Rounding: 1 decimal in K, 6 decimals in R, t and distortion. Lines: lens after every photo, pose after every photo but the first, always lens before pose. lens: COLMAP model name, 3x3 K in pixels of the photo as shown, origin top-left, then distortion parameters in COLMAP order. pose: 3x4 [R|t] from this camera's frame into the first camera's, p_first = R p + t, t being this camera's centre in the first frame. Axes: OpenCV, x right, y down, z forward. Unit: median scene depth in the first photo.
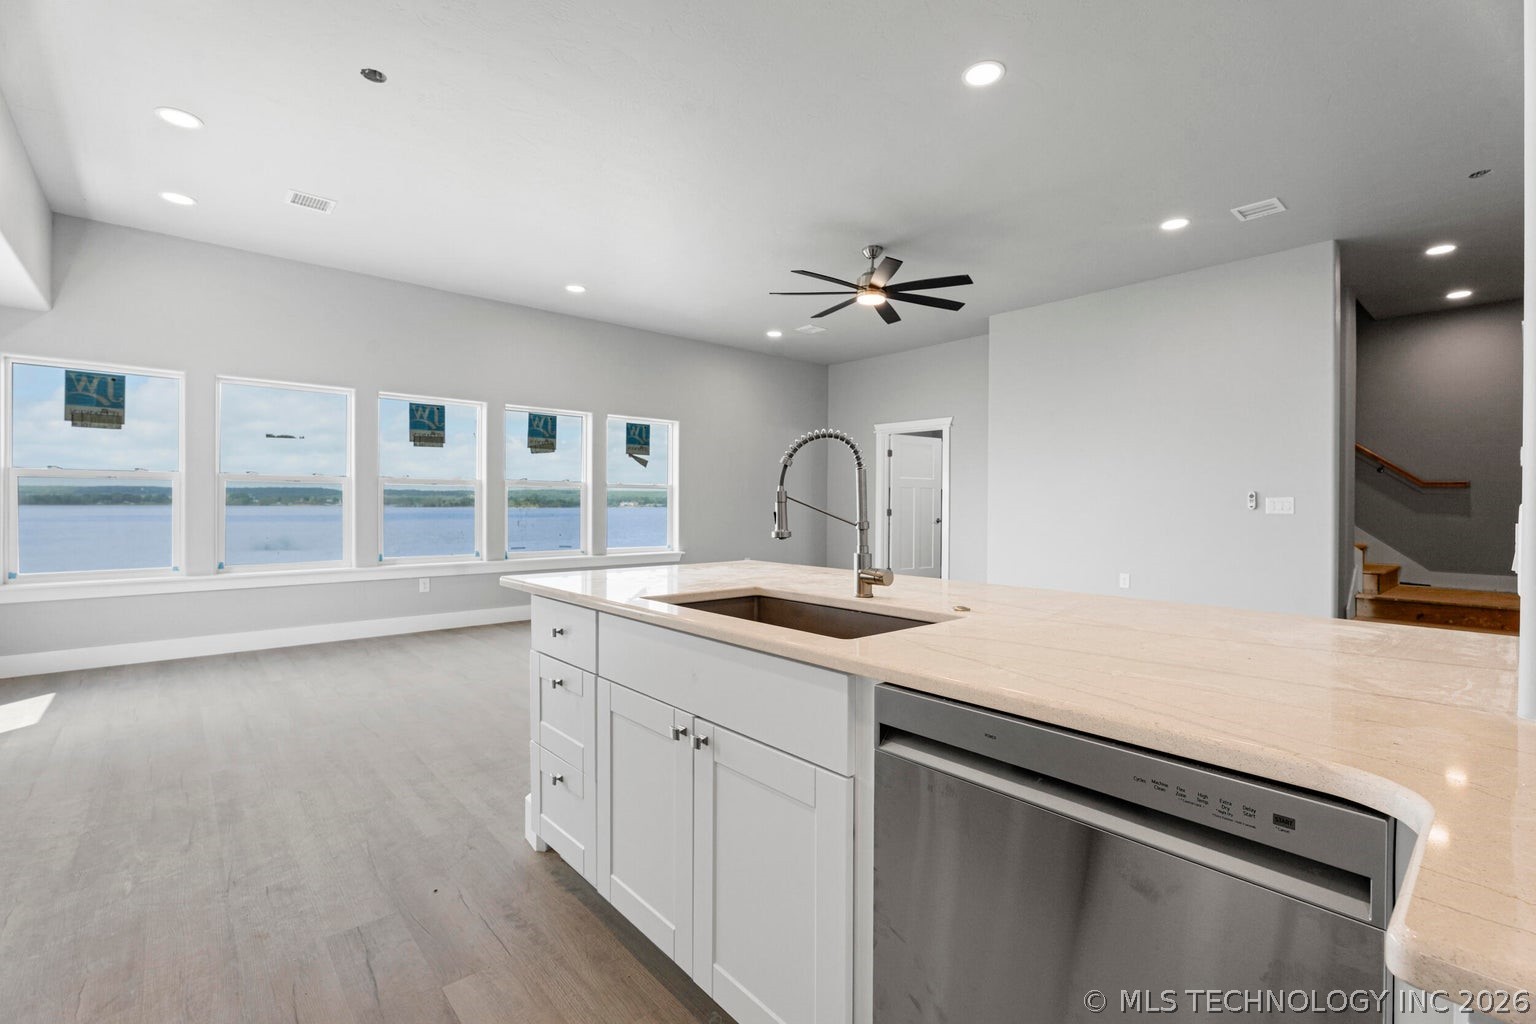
lens RADIAL K [[687.6, 0, 775.6], [0, 687.6, 506.2], [0, 0, 1]] dist [-0.000264, -0.000960]
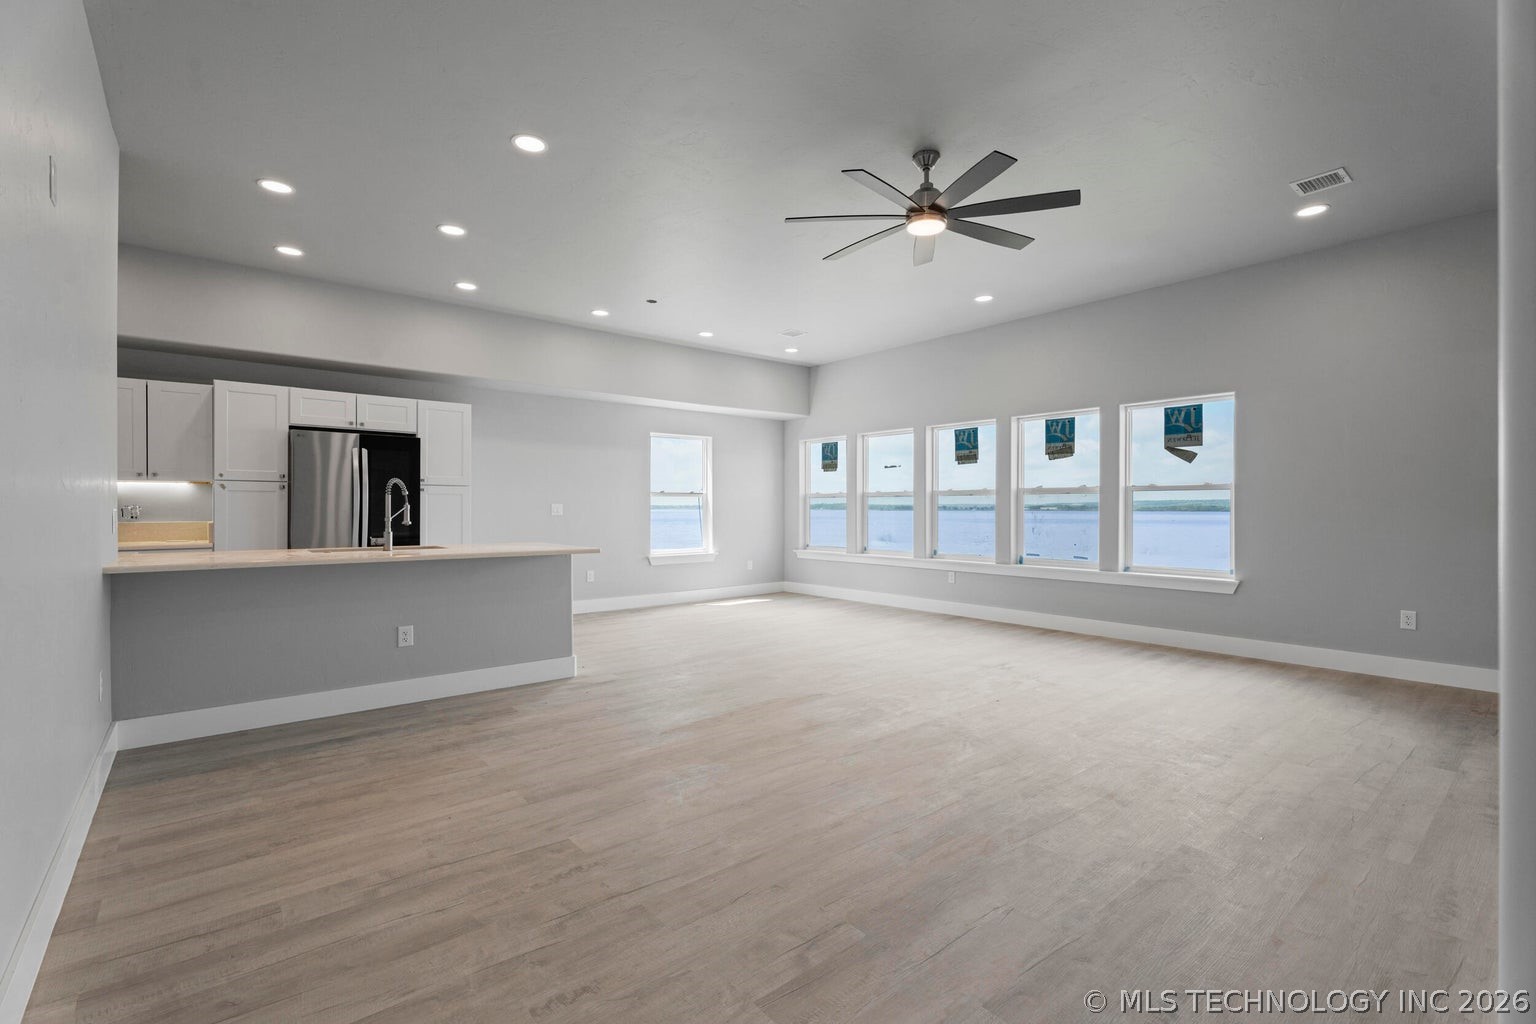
lens RADIAL K [[687.6, 0, 783.4], [0, 687.6, 508.7], [0, 0, 1]] dist [-0.000264, -0.000960]
pose [[-0.022457, -0.001831, -0.999746, 0.692949], [-0.002140, 0.999996, -0.001783, -0.004749], [0.999746, 0.002100, -0.022461, 0.692961]]
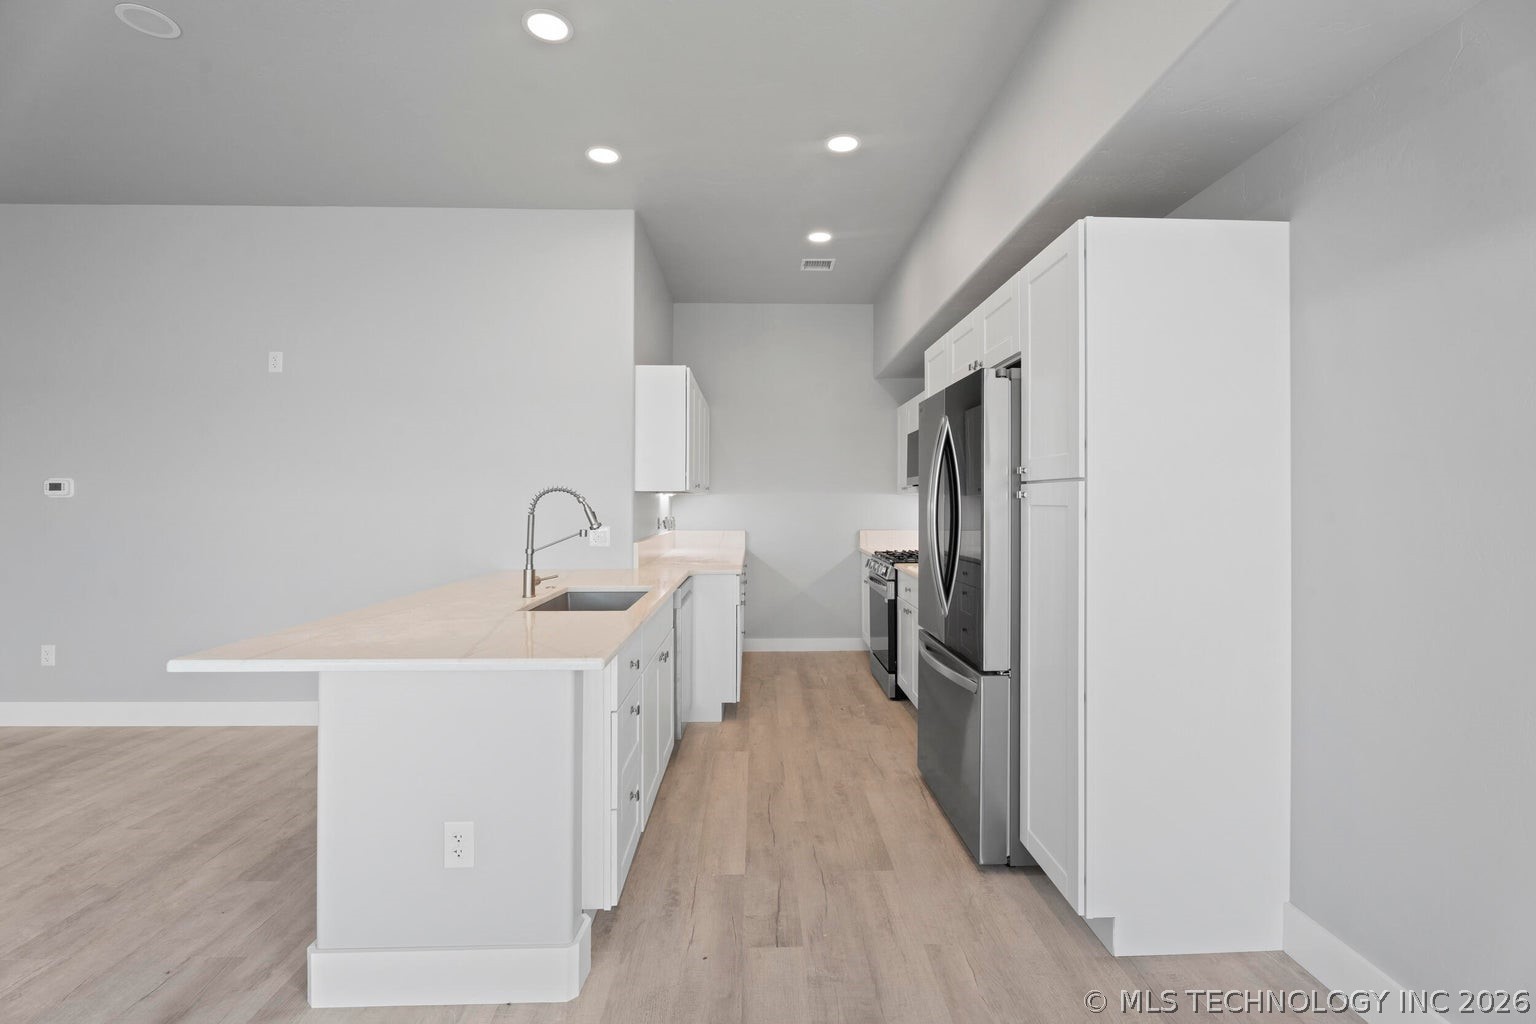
lens RADIAL K [[687.6, 0, 778.2], [0, 687.6, 501.2], [0, 0, 1]] dist [-0.000264, -0.000960]
pose [[-0.775223, -0.003728, 0.631676, -0.382618], [-0.003429, 0.999993, 0.001694, -0.028458], [-0.631678, -0.000853, -0.775231, 0.545062]]
